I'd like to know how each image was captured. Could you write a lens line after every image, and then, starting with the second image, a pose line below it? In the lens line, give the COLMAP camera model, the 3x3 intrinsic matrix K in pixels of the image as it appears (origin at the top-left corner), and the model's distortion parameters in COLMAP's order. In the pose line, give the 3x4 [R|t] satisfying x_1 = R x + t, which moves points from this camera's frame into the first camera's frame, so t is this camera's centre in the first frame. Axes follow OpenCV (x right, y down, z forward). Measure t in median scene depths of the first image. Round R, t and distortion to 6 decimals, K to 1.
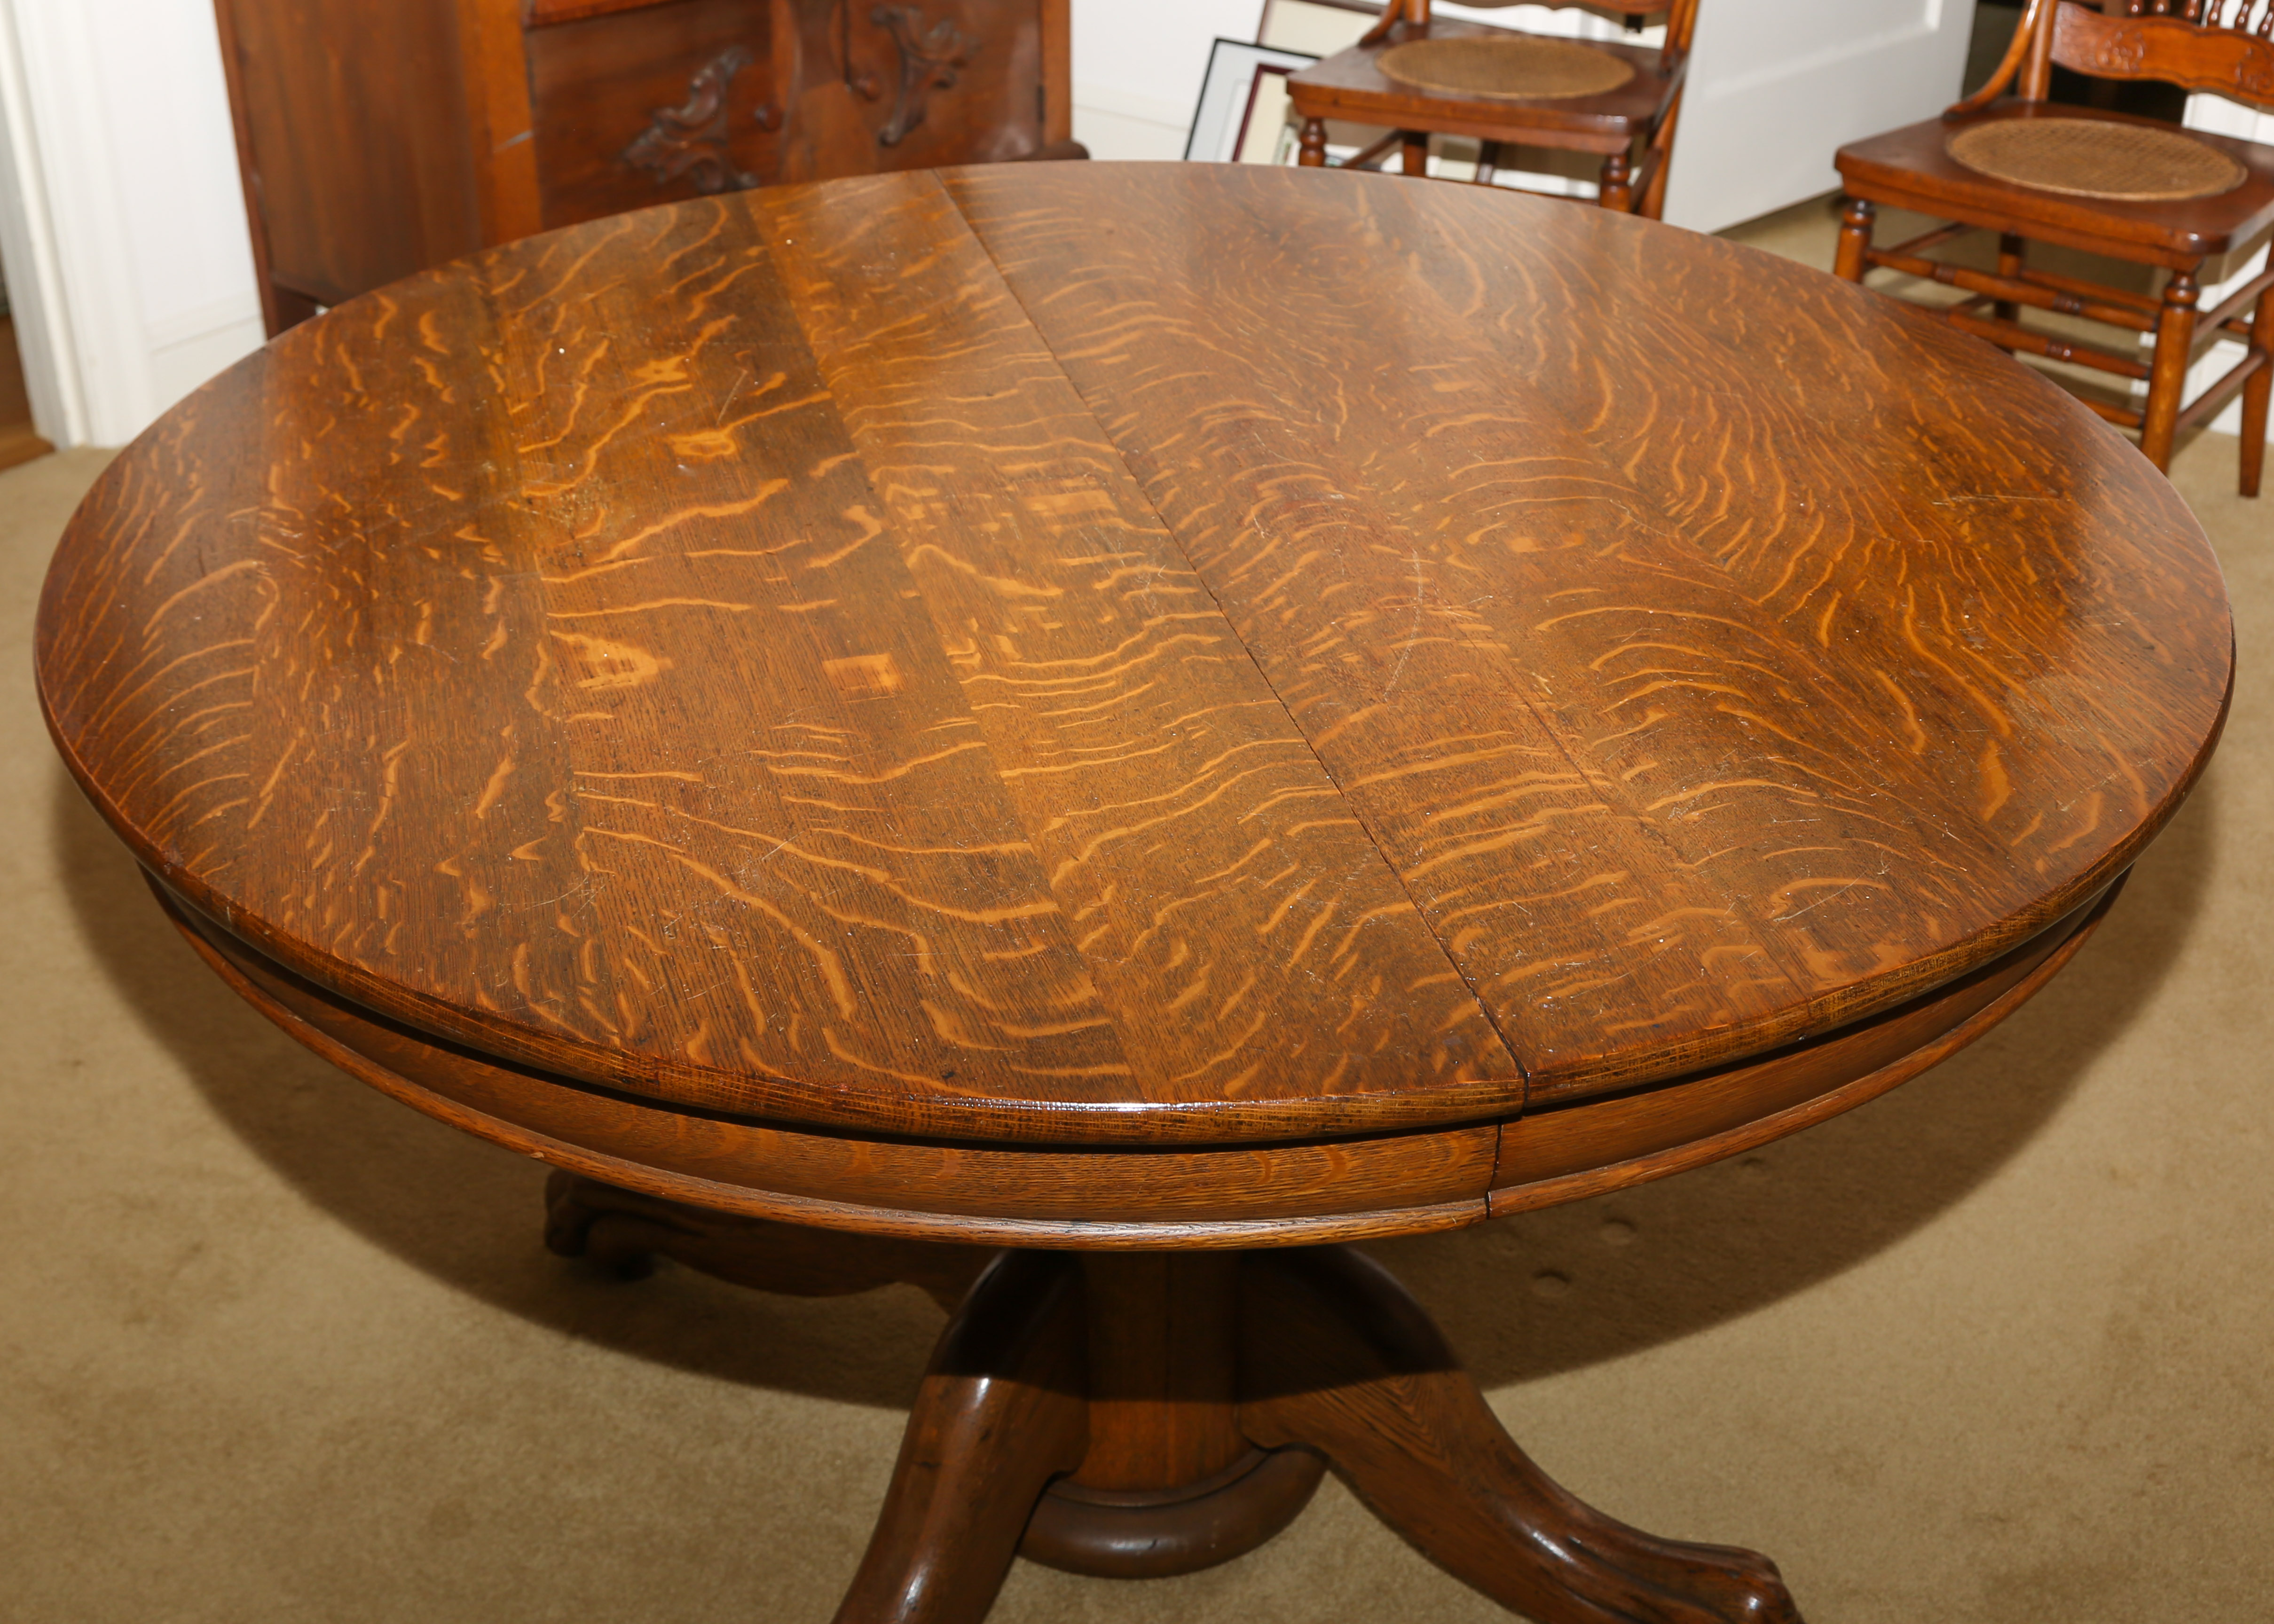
lens RADIAL K [[2644.4, 0, 1104.3], [0, 2644.4, 818.7], [0, 0, 1]] dist [0.009607, -0.014804]
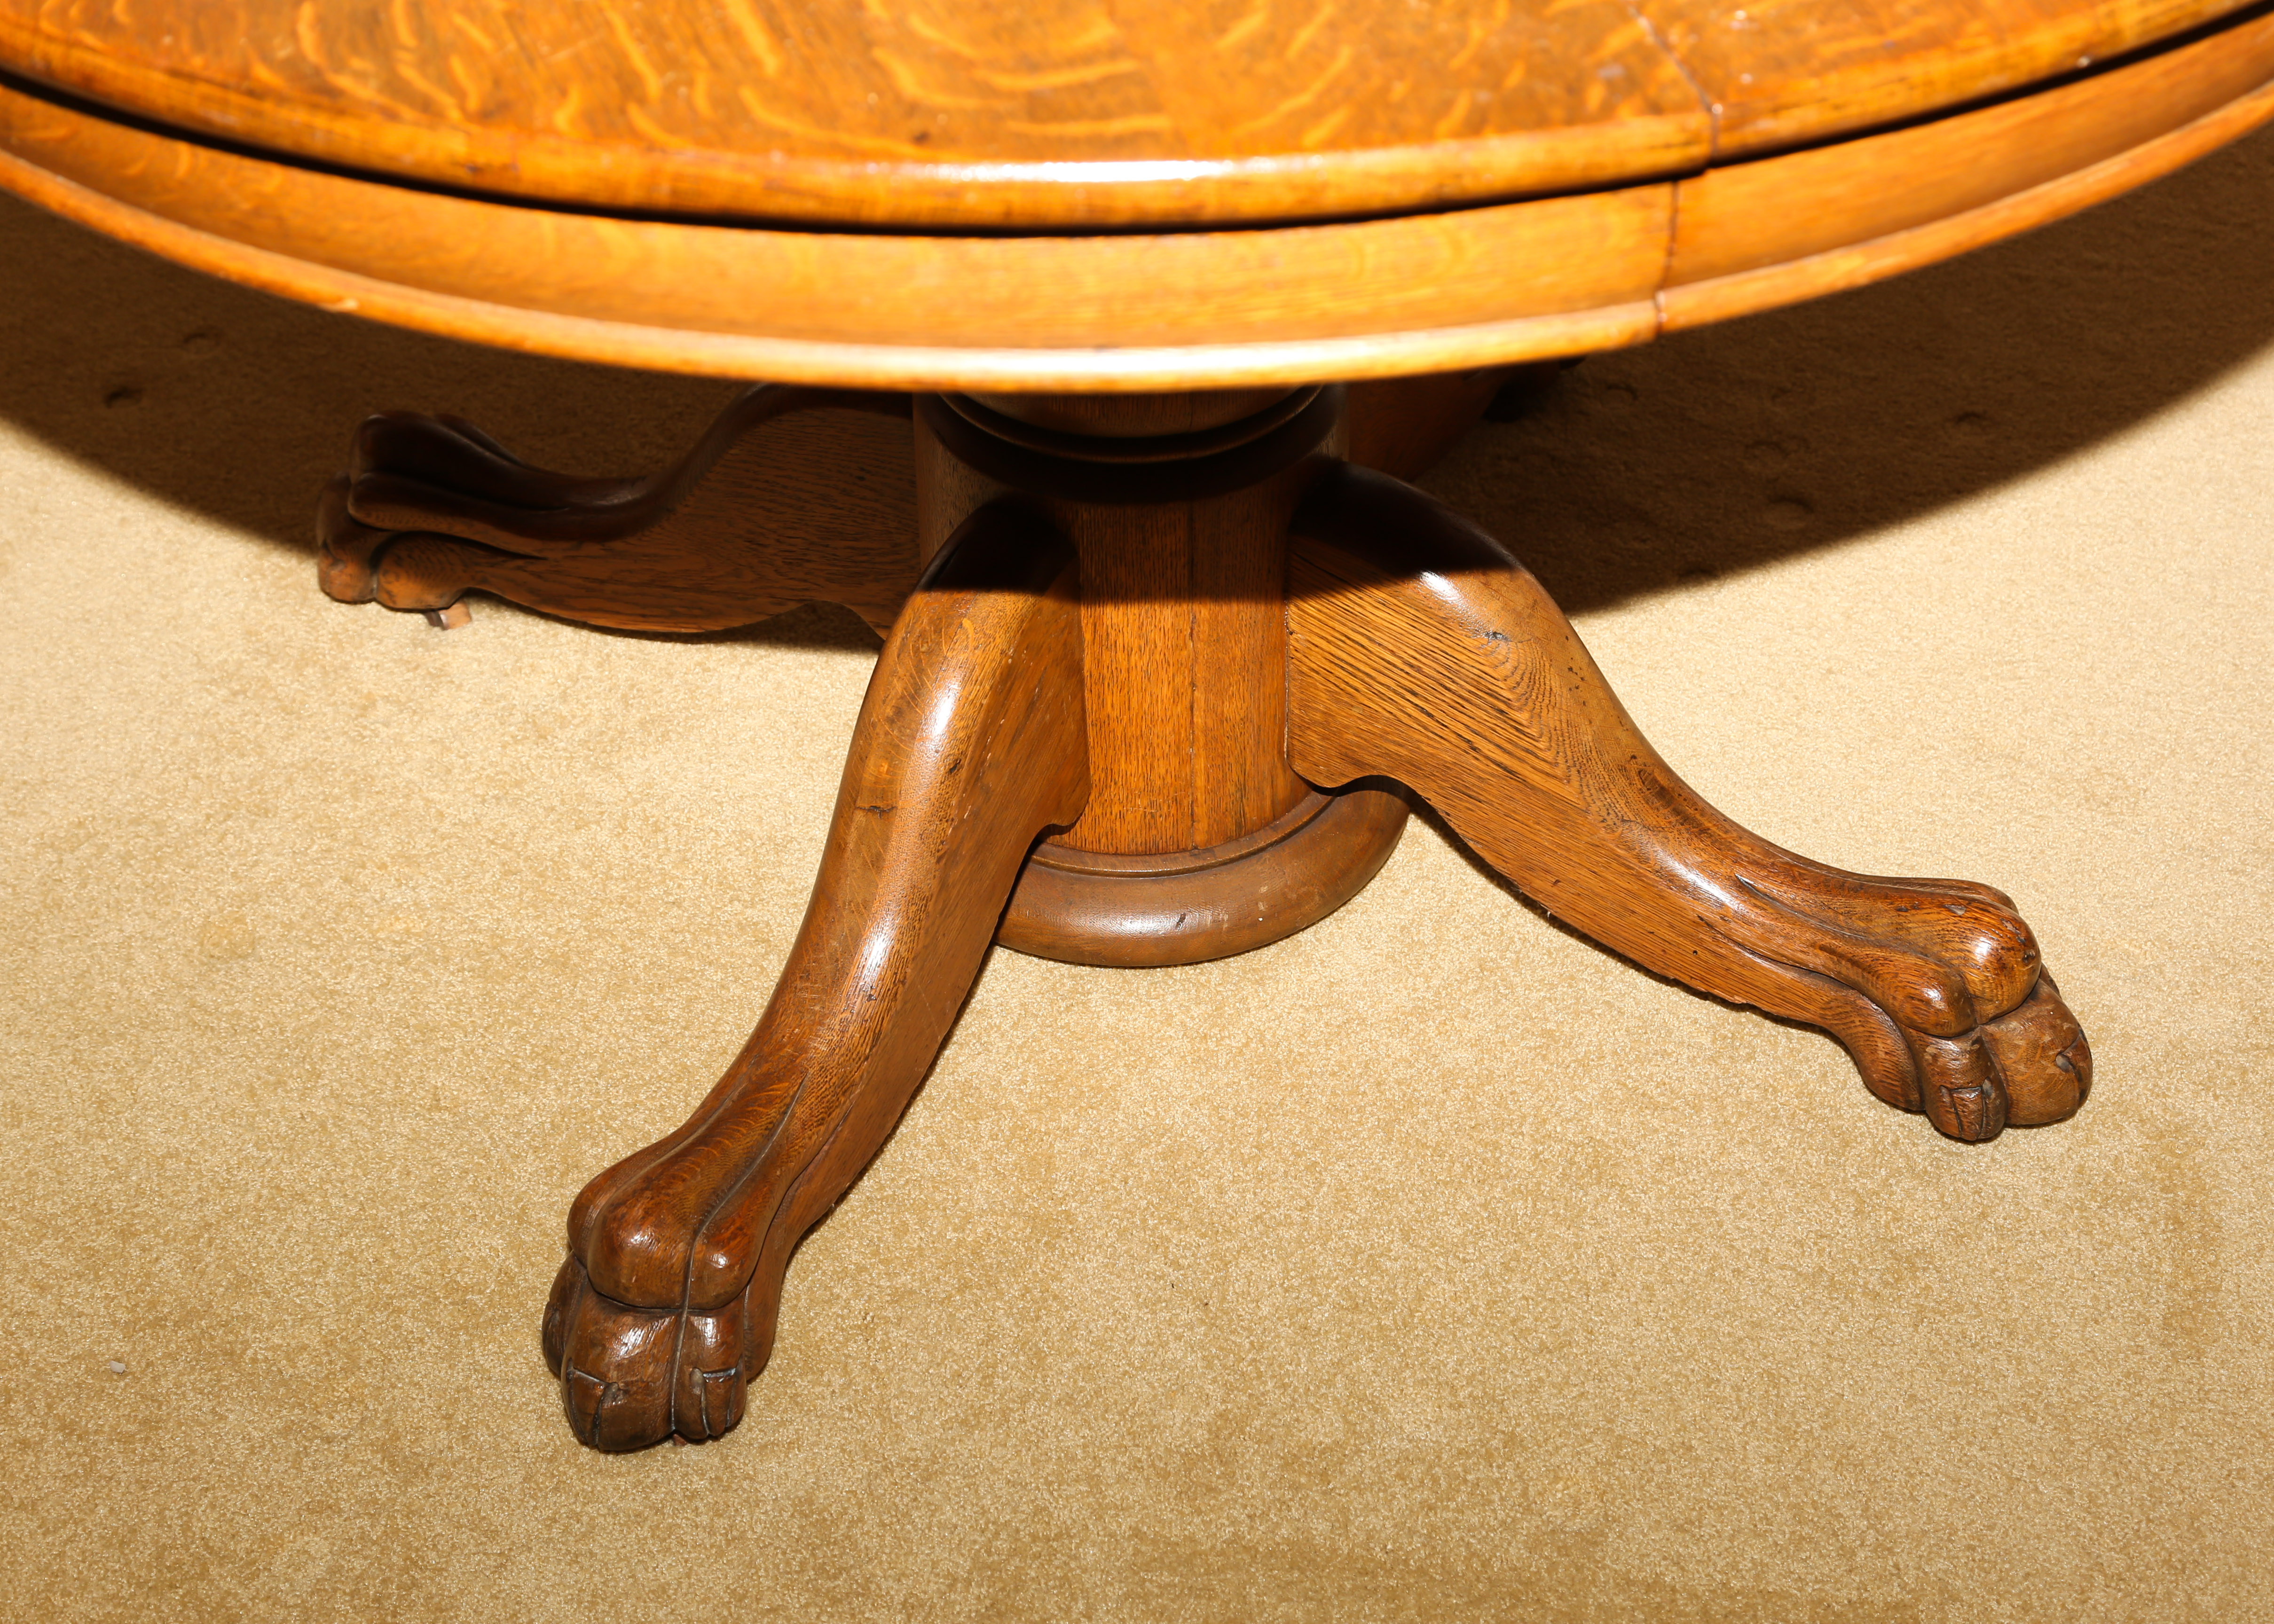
lens RADIAL K [[3692.8, 0, 1137.0], [0, 3692.8, 812.0], [0, 0, 1]] dist [0.011213, -0.033080]
pose [[0.998757, -0.042367, 0.026257, -0.032733], [0.036991, 0.983110, 0.179238, 0.094833], [-0.033407, -0.178044, 0.983455, -0.028637]]
